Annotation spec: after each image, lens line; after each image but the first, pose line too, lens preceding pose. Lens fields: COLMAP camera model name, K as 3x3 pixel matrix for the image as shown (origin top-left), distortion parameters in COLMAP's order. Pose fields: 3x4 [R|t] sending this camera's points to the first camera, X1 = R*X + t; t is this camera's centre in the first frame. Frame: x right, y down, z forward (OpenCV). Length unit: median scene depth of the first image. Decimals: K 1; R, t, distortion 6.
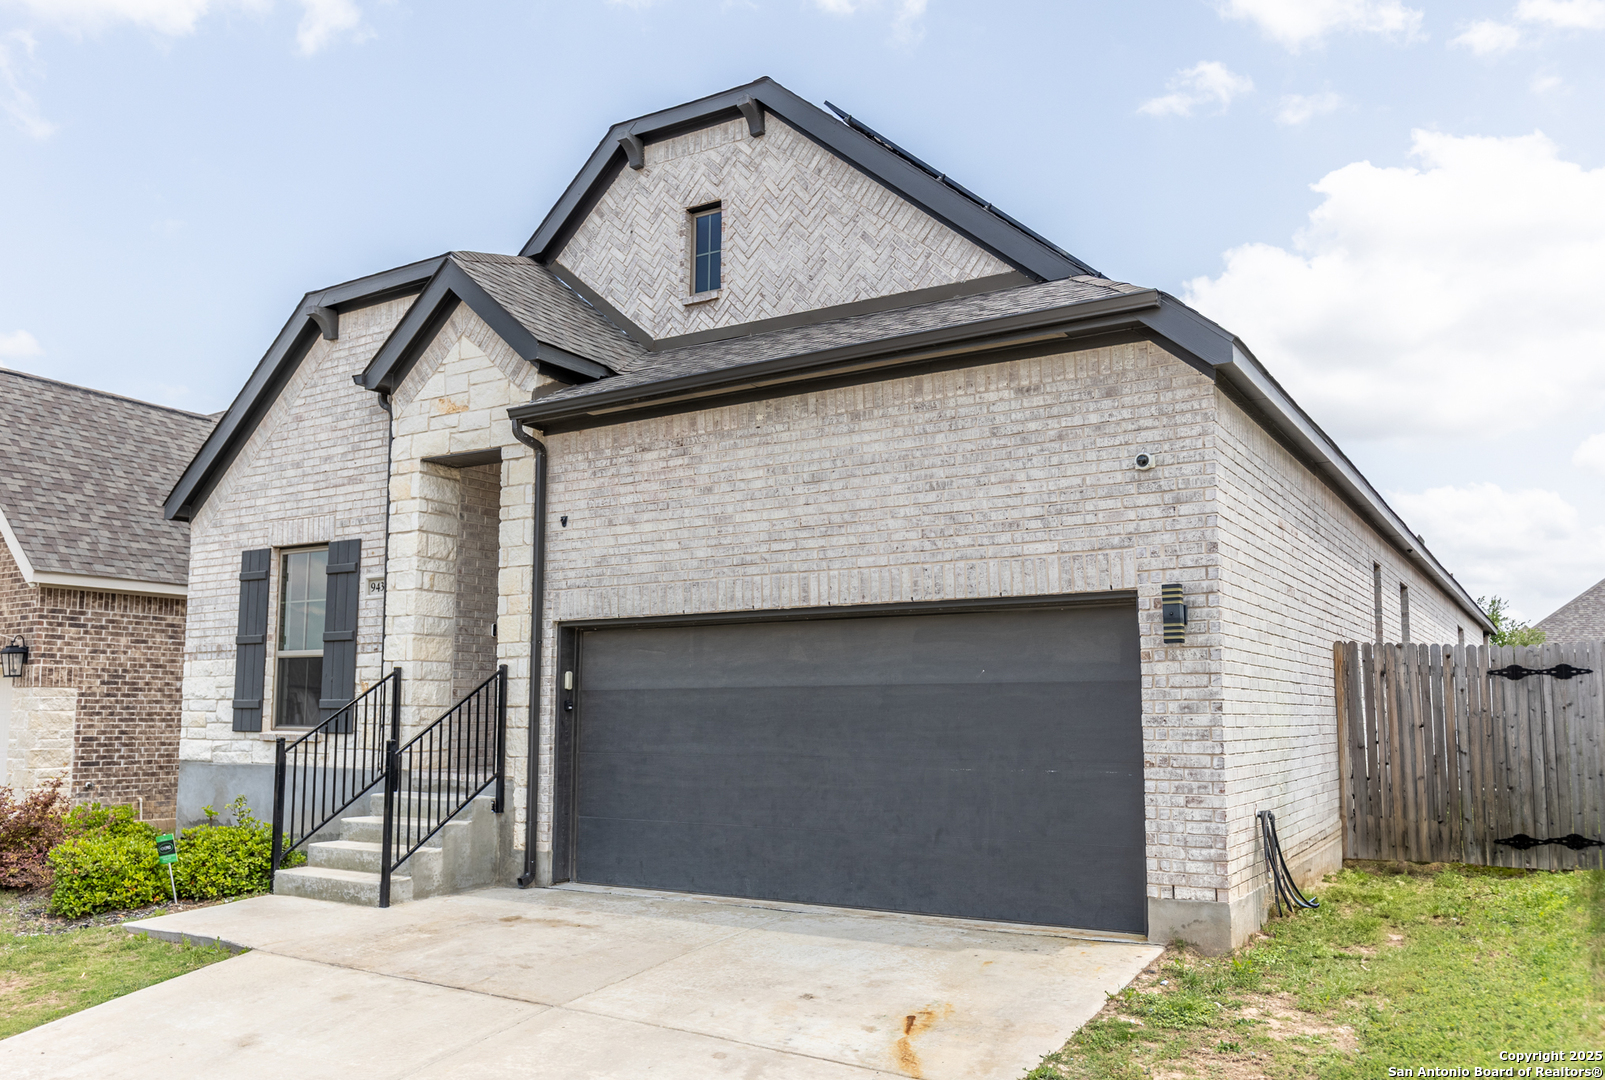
lens RADIAL K [[1228.3, 0, 796.0], [0, 1228.3, 583.8], [0, 0, 1]] dist [-0.009762, 0.006090]
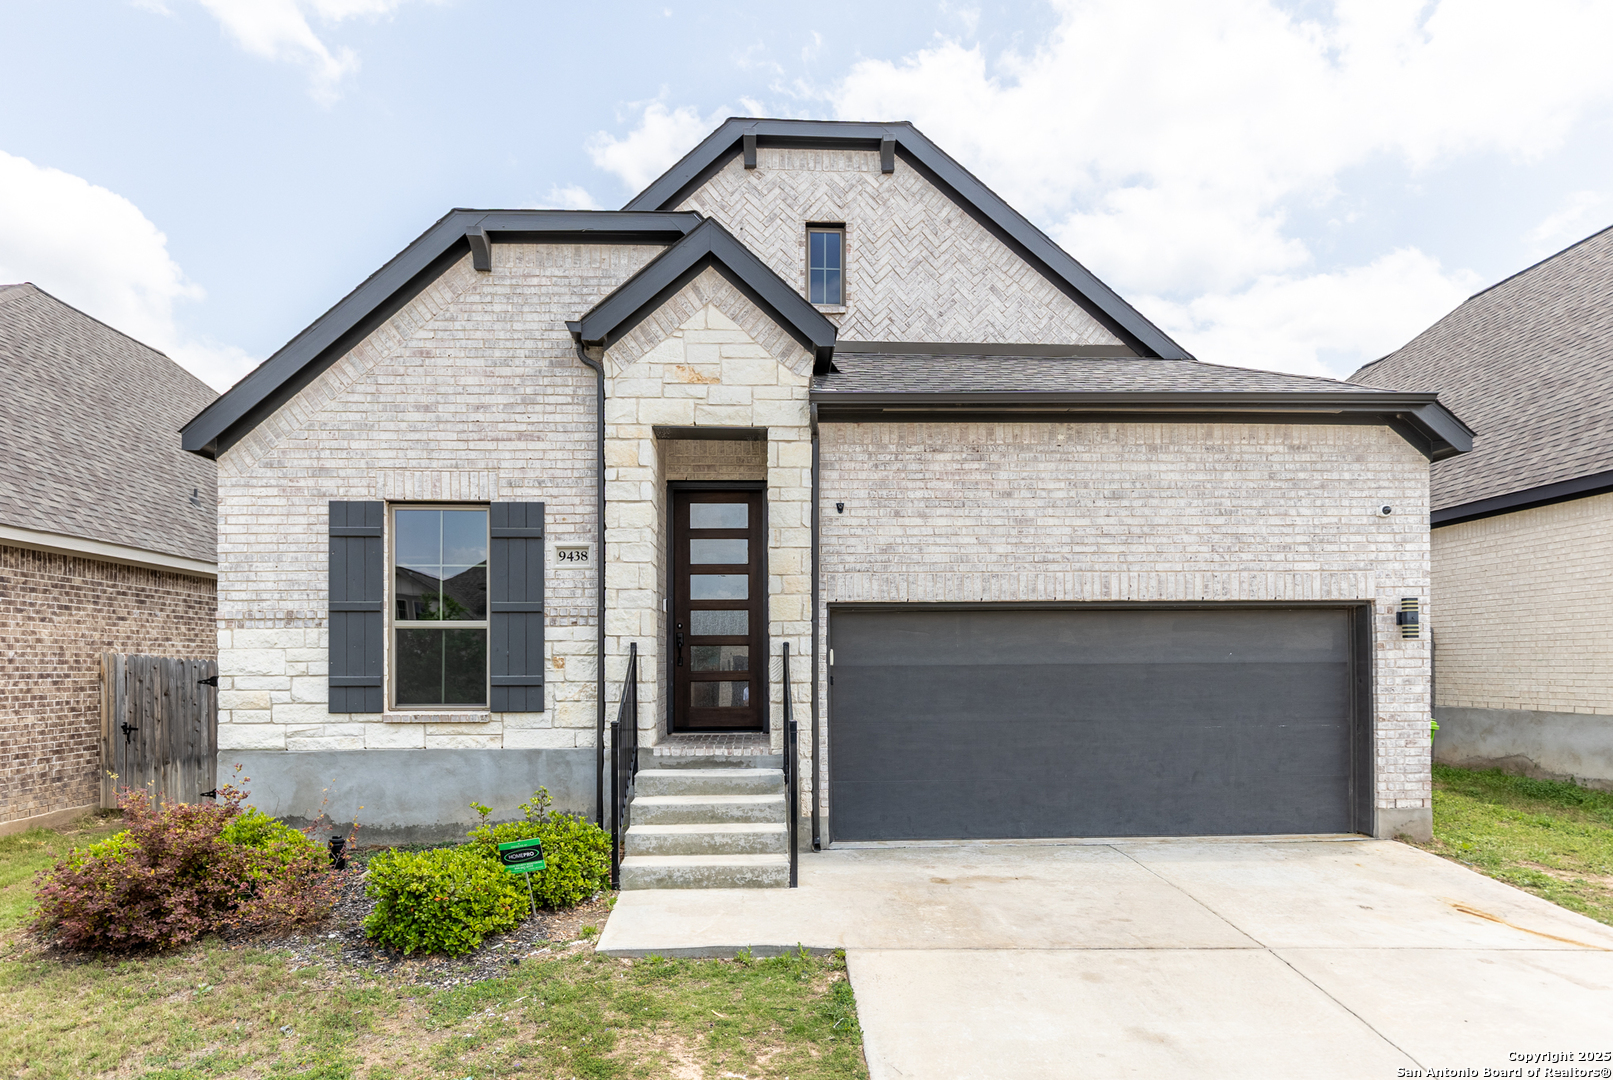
lens RADIAL K [[933.2, 0, 823.5], [0, 933.2, 659.6], [0, 0, 1]] dist [0.002082, -0.000151]
pose [[0.828513, -0.000348, 0.559969, -0.583820], [-0.052673, 0.995517, 0.078553, 0.015075], [-0.557487, -0.094578, 0.824781, 0.298291]]
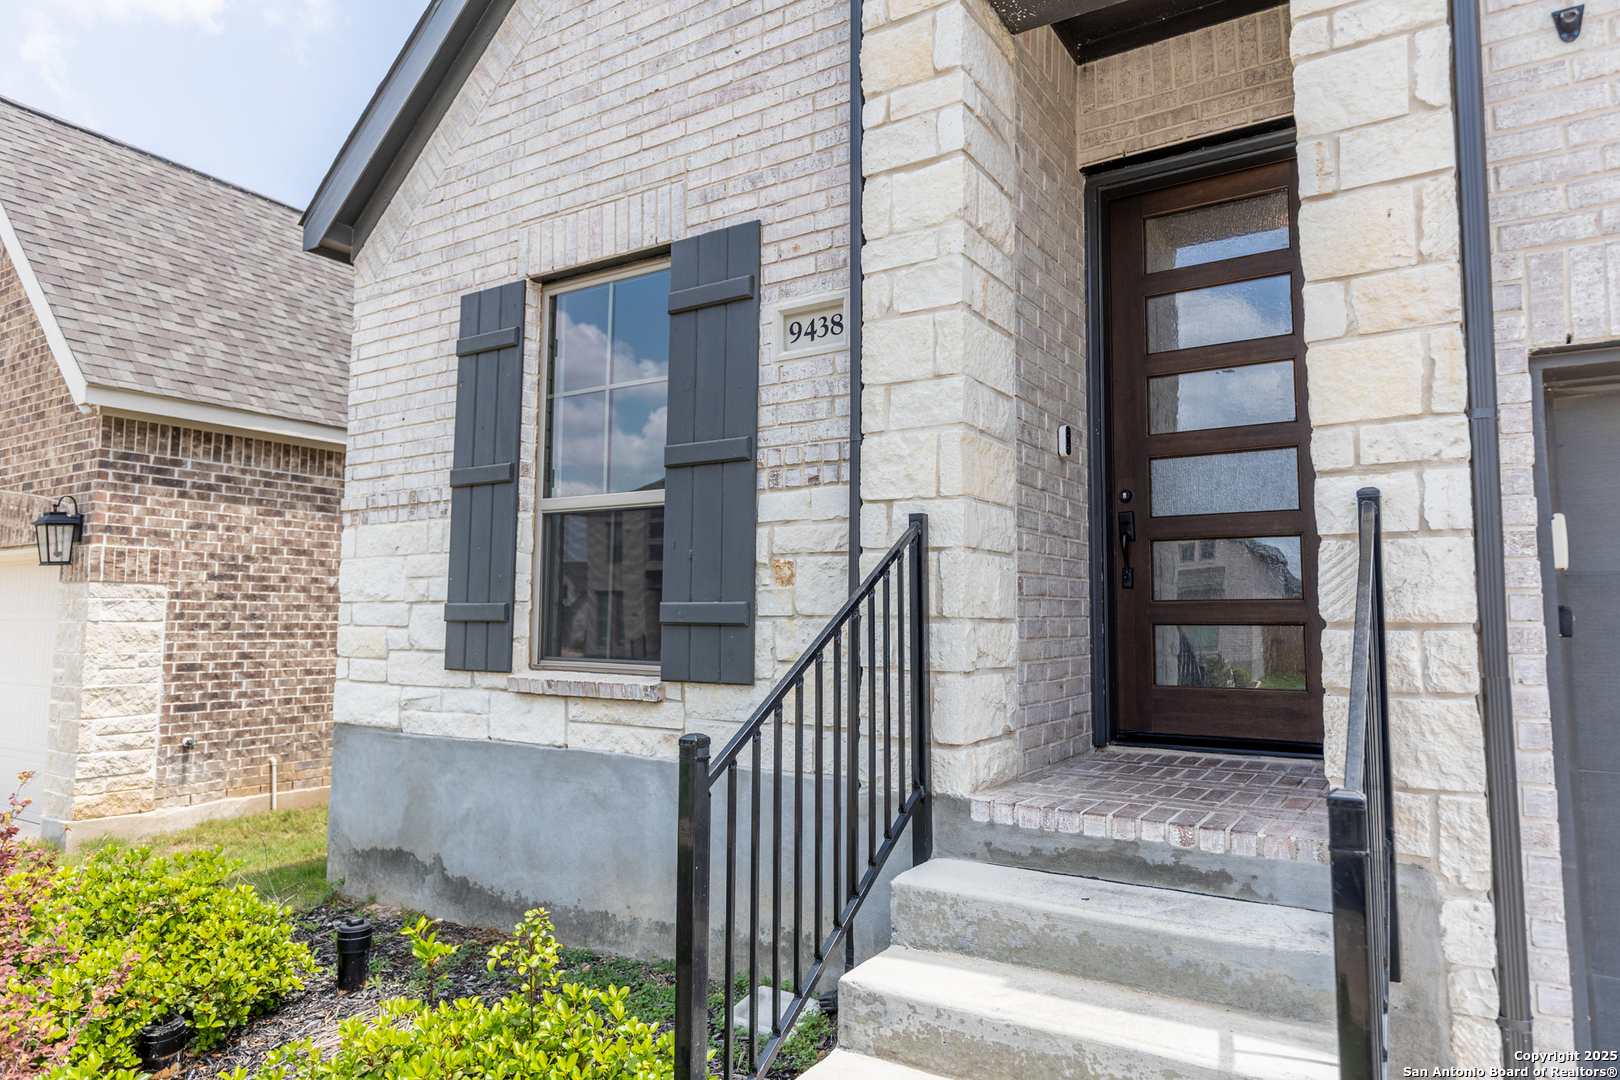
lens RADIAL K [[1023.9, 0, 814.5], [0, 1023.9, 525.2], [0, 0, 1]] dist [0.002048, 0.000388]
pose [[0.999632, 0.002304, -0.027032, -0.332133], [-0.001964, 0.999918, 0.012622, 0.064261], [0.027058, -0.012564, 0.999555, 0.660496]]
